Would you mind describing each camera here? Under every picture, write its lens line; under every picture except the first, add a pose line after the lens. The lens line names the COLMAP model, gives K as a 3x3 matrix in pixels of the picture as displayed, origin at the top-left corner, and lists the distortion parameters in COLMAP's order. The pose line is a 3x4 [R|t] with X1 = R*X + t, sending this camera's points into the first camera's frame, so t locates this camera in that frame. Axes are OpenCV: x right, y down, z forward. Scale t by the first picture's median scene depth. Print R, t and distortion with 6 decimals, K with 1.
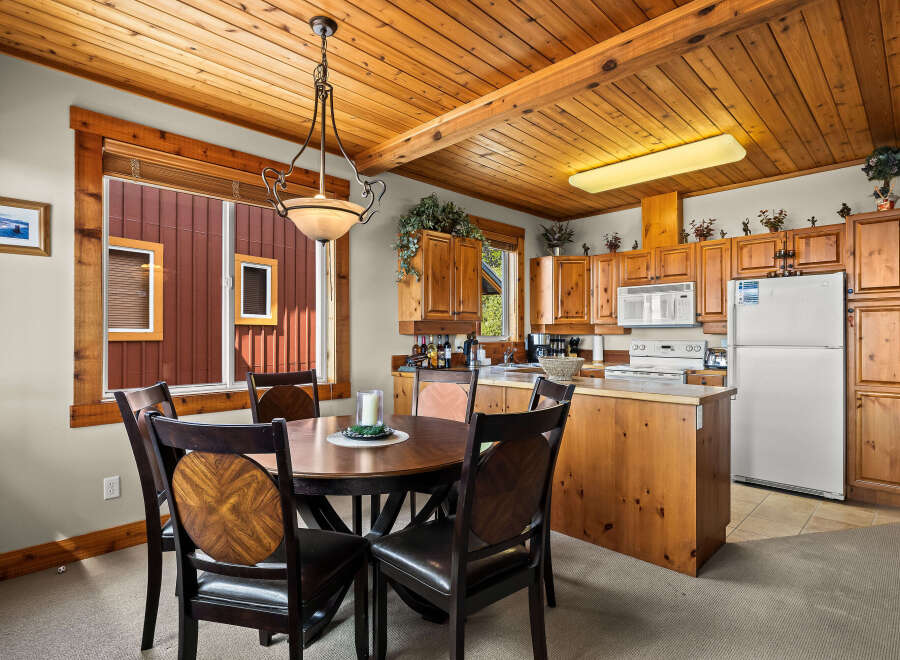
lens RADIAL K [[487.0, 0, 431.9], [0, 487.0, 333.5], [0, 0, 1]] dist [-0.010468, 0.002168]
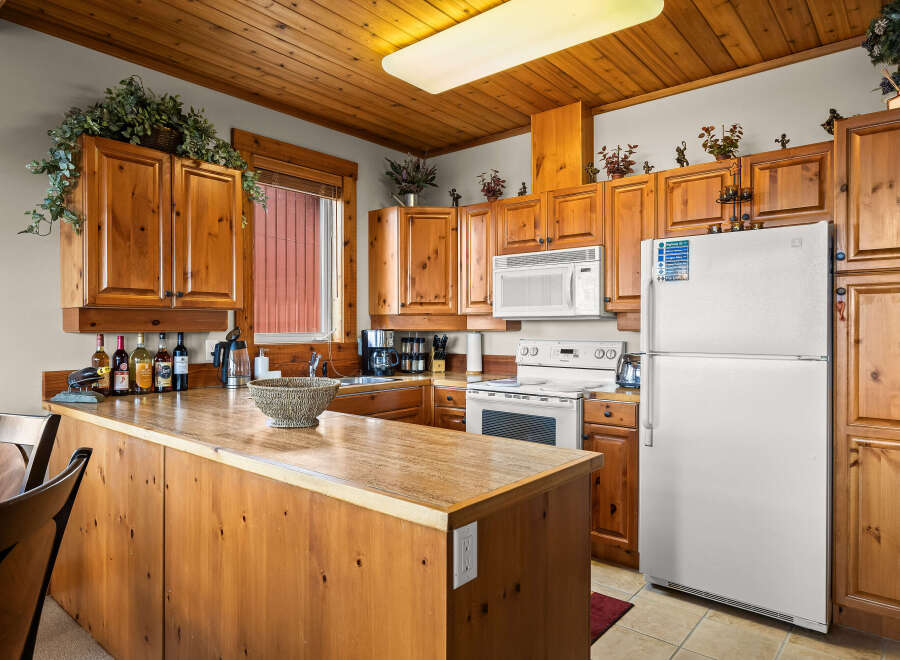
lens RADIAL K [[573.0, 0, 431.8], [0, 573.0, 330.2], [0, 0, 1]] dist [-0.003617, 0.000107]
pose [[0.996430, 0.000402, 0.084427, 0.280943], [-0.001070, 0.999968, 0.007870, -0.006029], [-0.084421, -0.007933, 0.996399, 0.315823]]
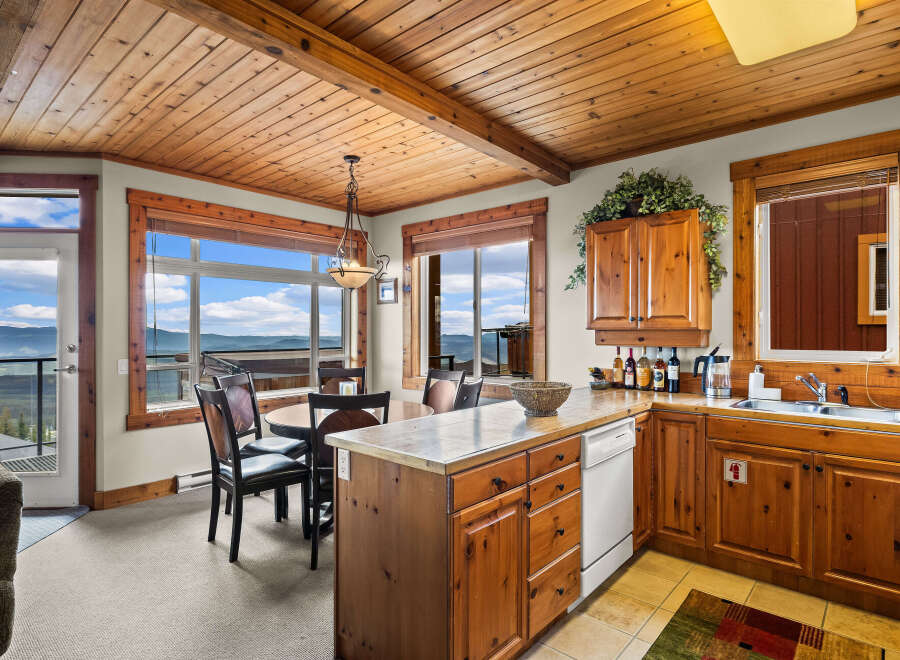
lens RADIAL K [[491.3, 0, 455.9], [0, 491.3, 330.8], [0, 0, 1]] dist [-0.001337, 0.000385]
pose [[0.081525, -0.001096, -0.996671, 0.773429], [0.003458, 0.999994, -0.000817, -0.023222], [0.996665, -0.003380, 0.081528, 0.639356]]
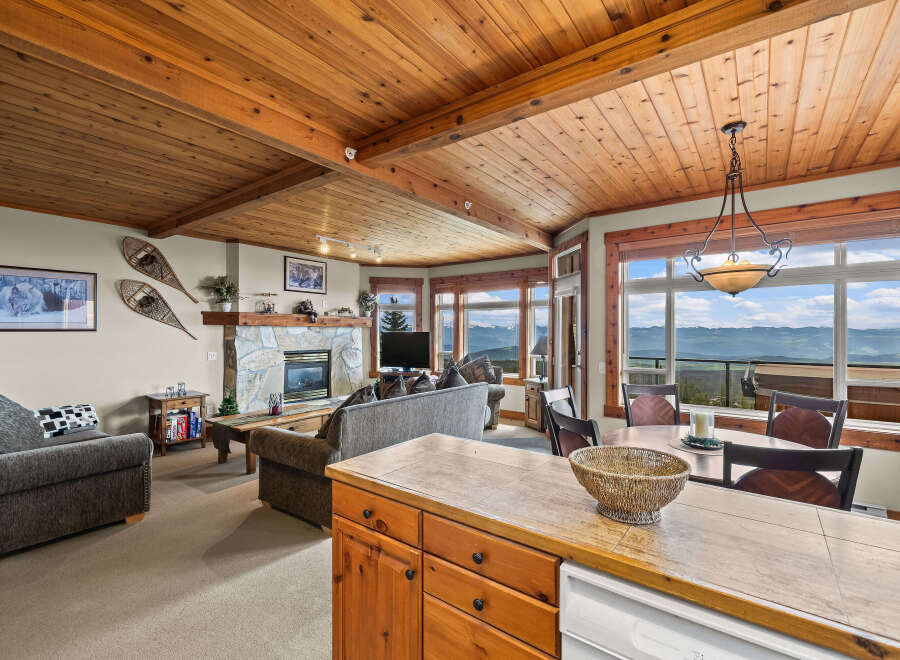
lens RADIAL K [[414.4, 0, 448.5], [0, 414.4, 331.9], [0, 0, 1]] dist [0.000960, -0.000579]
pose [[-0.987671, -0.001587, -0.156535, 0.377240], [-0.000750, 0.999985, -0.005408, -0.042213], [0.156541, -0.005224, -0.987658, 1.026716]]
